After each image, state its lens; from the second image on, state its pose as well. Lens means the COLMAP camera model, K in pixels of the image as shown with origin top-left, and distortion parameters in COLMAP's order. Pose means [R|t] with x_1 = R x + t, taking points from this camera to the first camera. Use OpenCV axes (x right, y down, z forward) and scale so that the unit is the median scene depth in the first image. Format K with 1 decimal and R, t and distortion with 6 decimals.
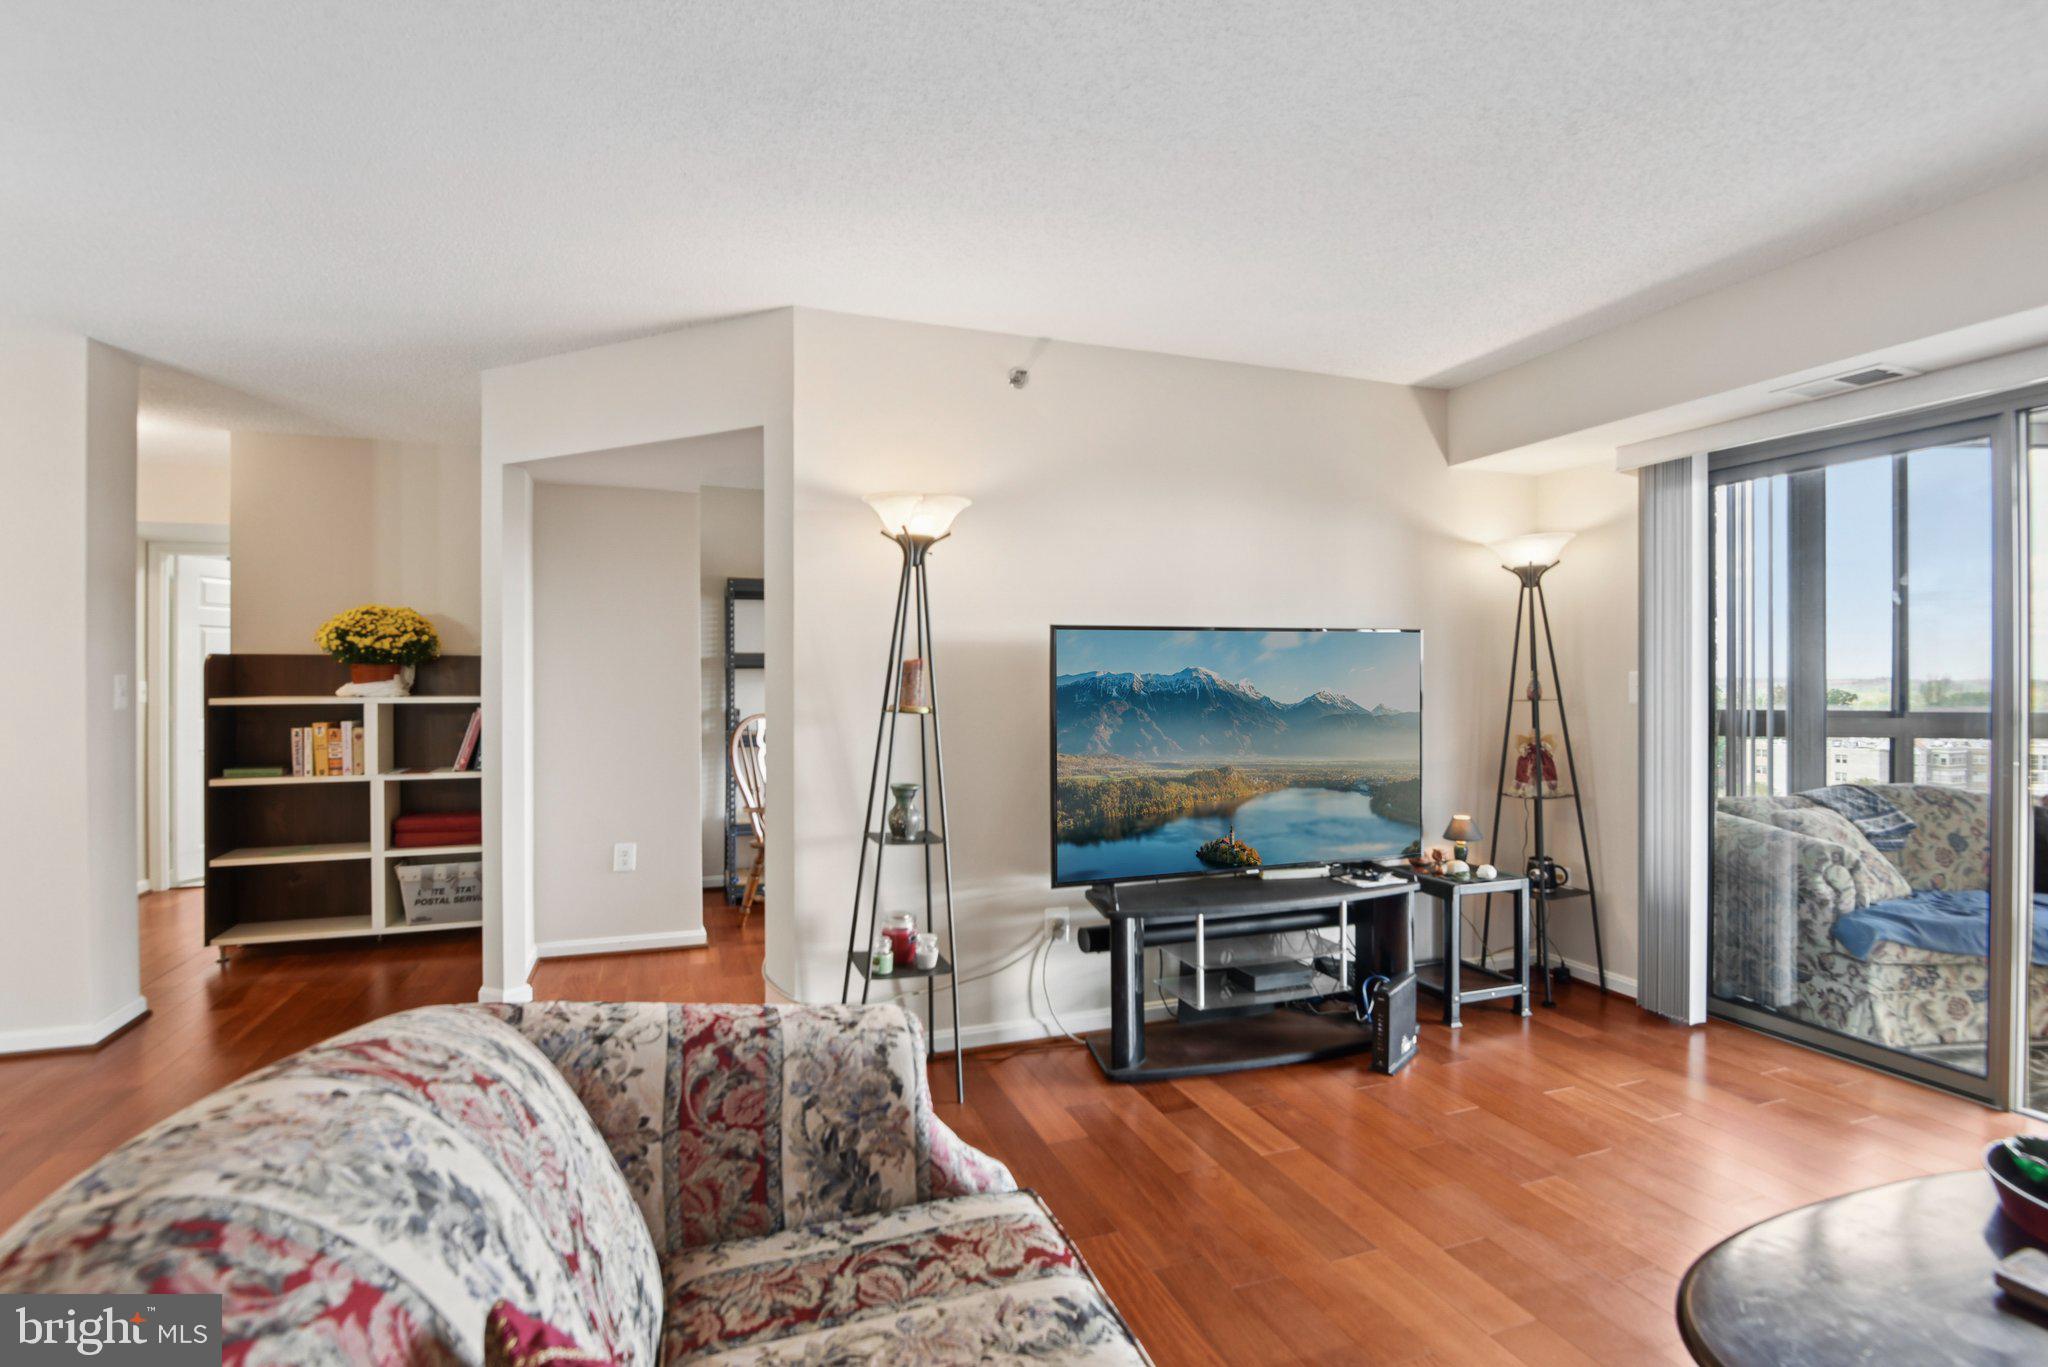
lens RADIAL K [[962.5, 0, 1017.8], [0, 962.5, 679.9], [0, 0, 1]] dist [-0.012491, -0.005708]
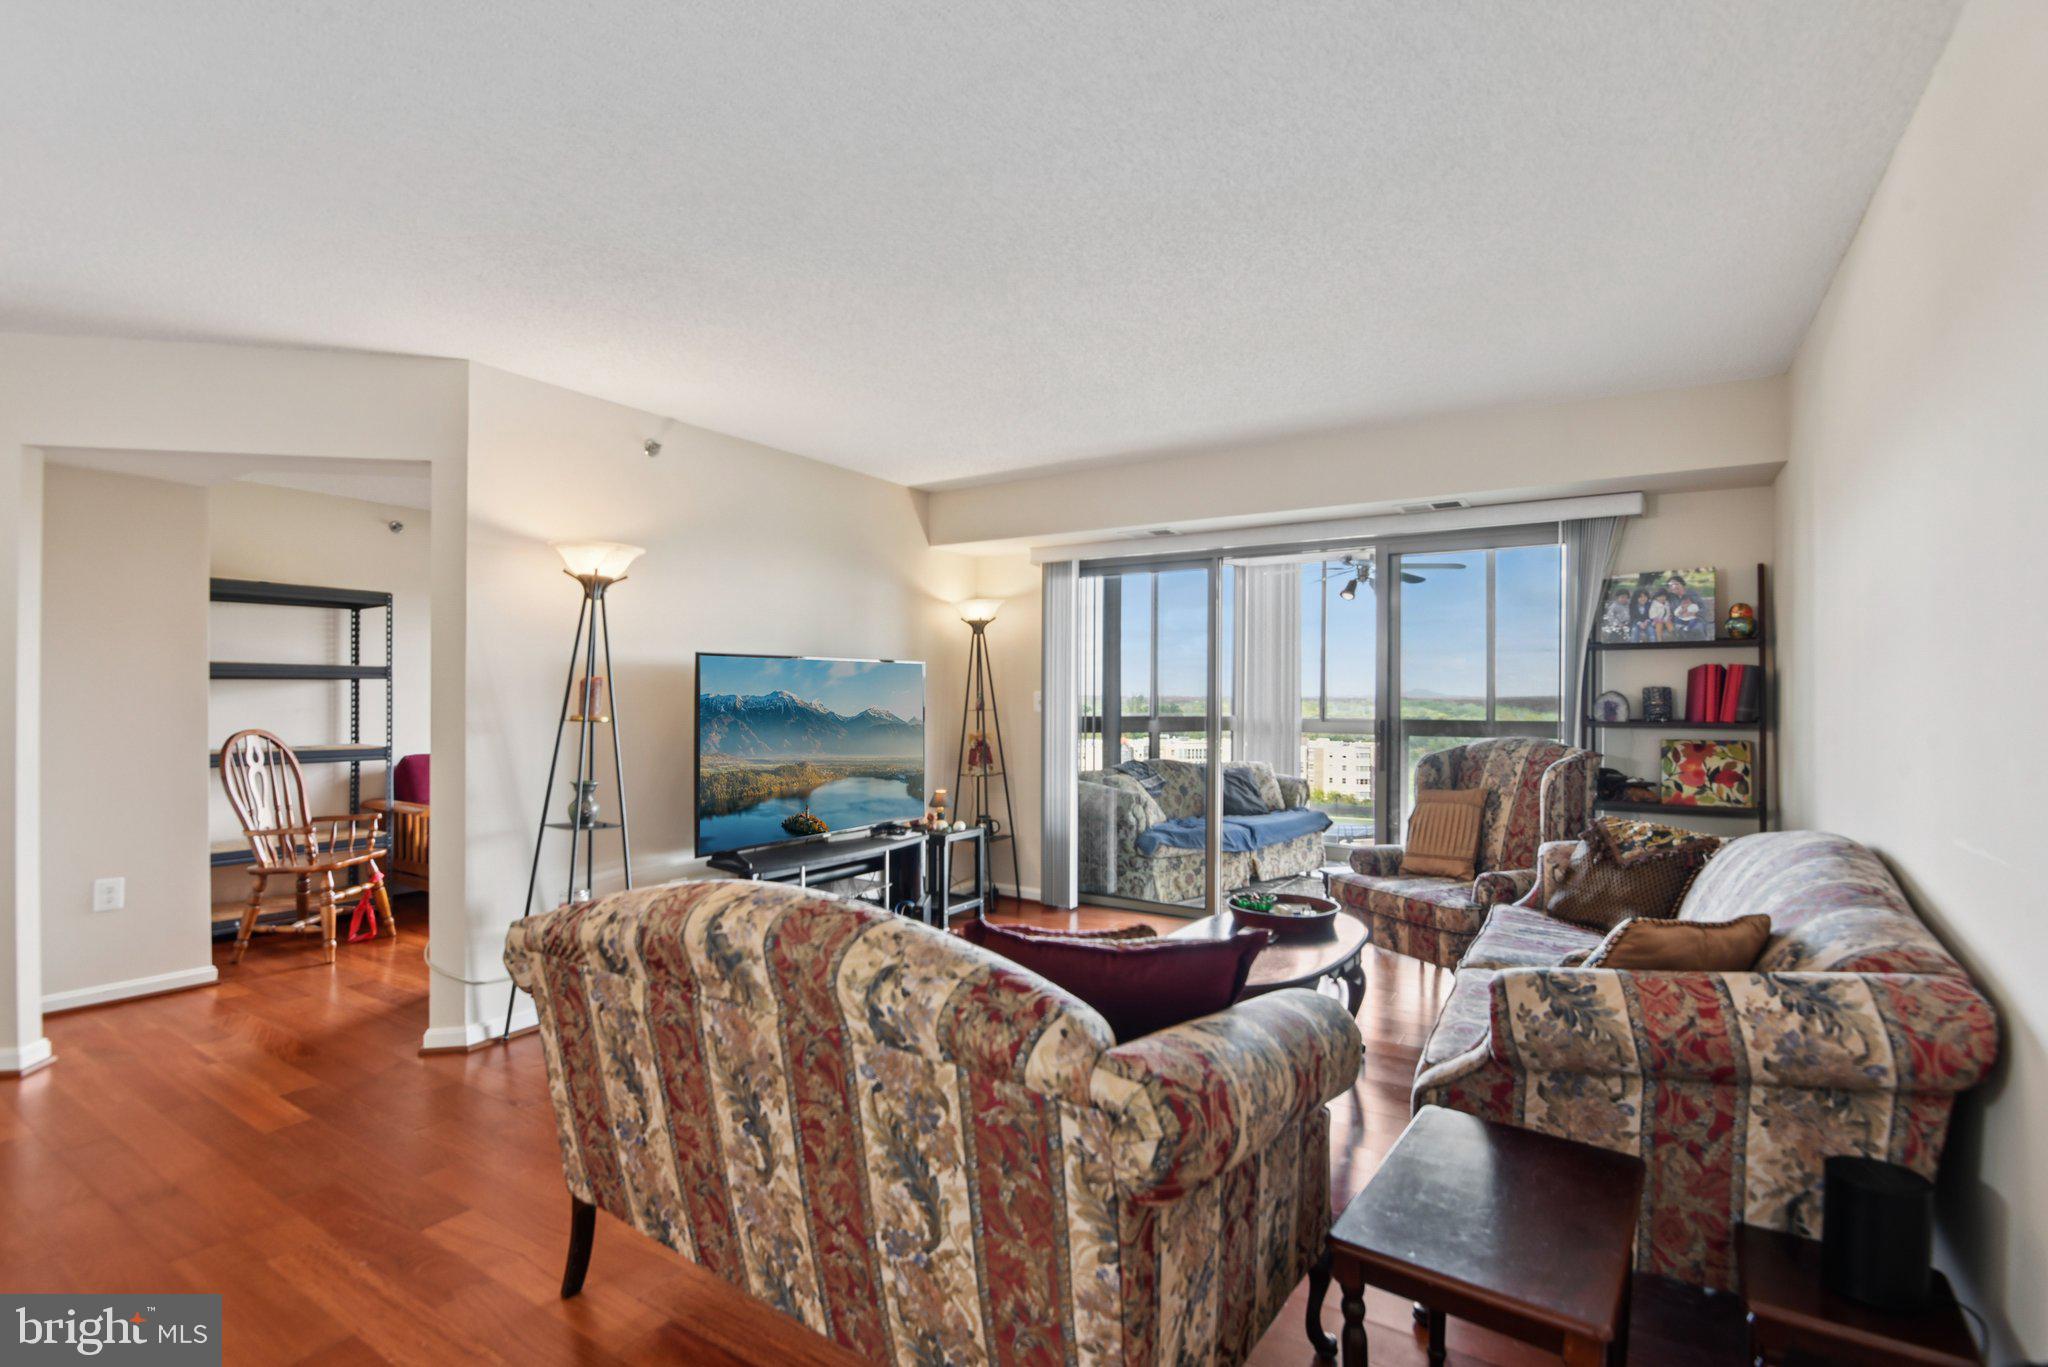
lens RADIAL K [[962.5, 0, 1022.4], [0, 962.5, 688.6], [0, 0, 1]] dist [-0.012491, -0.005708]
pose [[0.790810, 0.009845, 0.611983, -0.335887], [-0.005790, 0.999946, -0.008604, -0.000109], [-0.612035, 0.003261, 0.790824, -0.228939]]
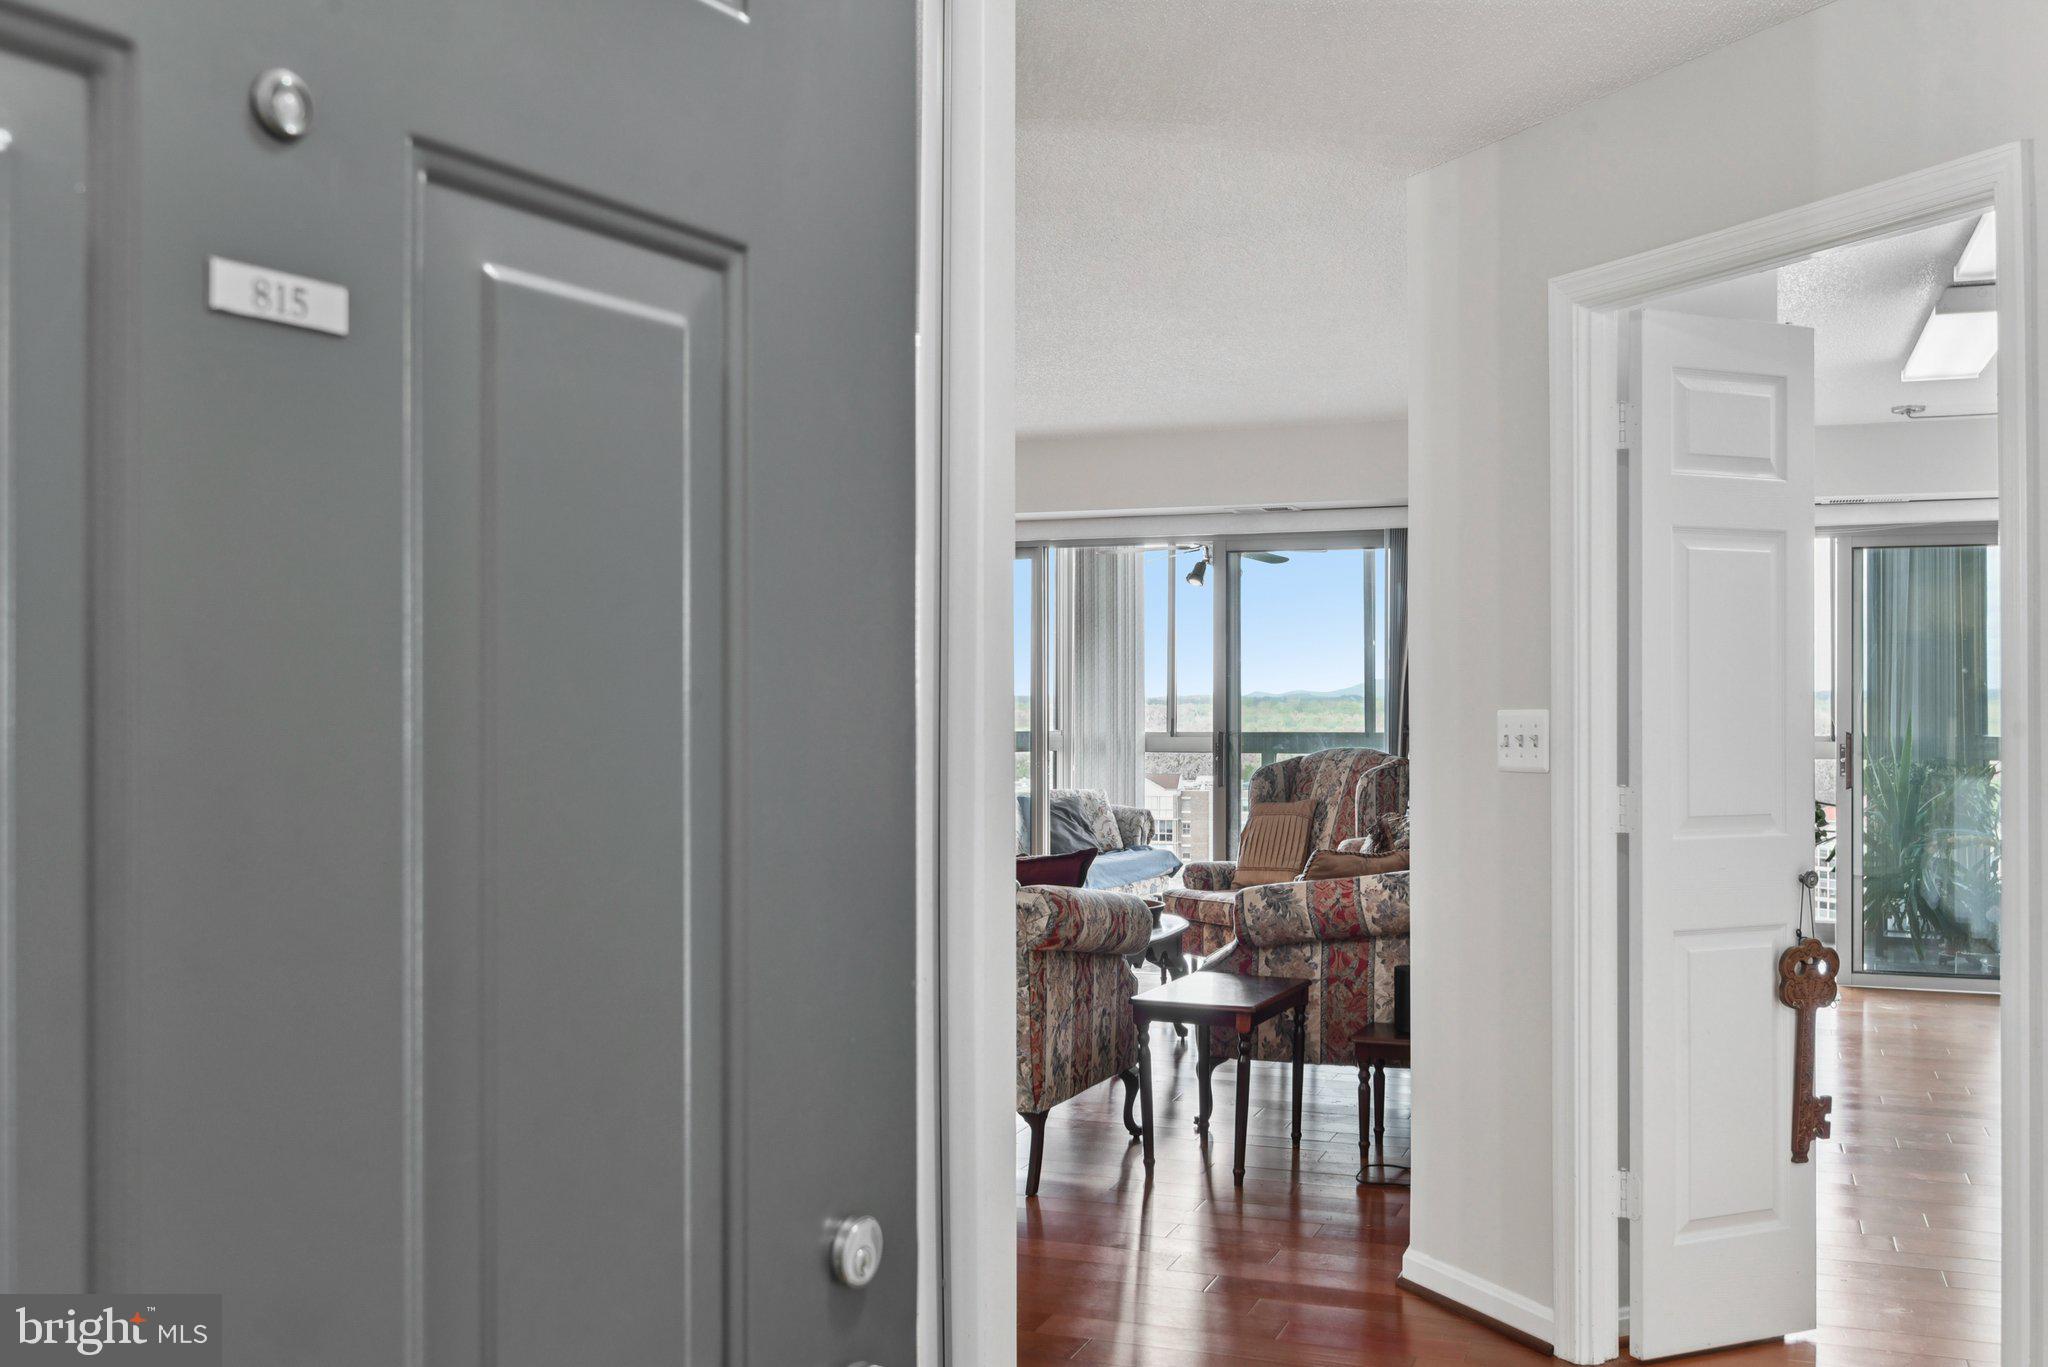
lens RADIAL K [[1965.3, 0, 1026.8], [0, 1965.3, 687.9], [0, 0, 1]] dist [-0.002210, 0.000000]
pose [[0.646230, 0.002572, 0.763139, -2.853690], [0.002589, 0.999981, -0.005562, -0.038884], [-0.763138, 0.005570, 0.646211, -2.221822]]
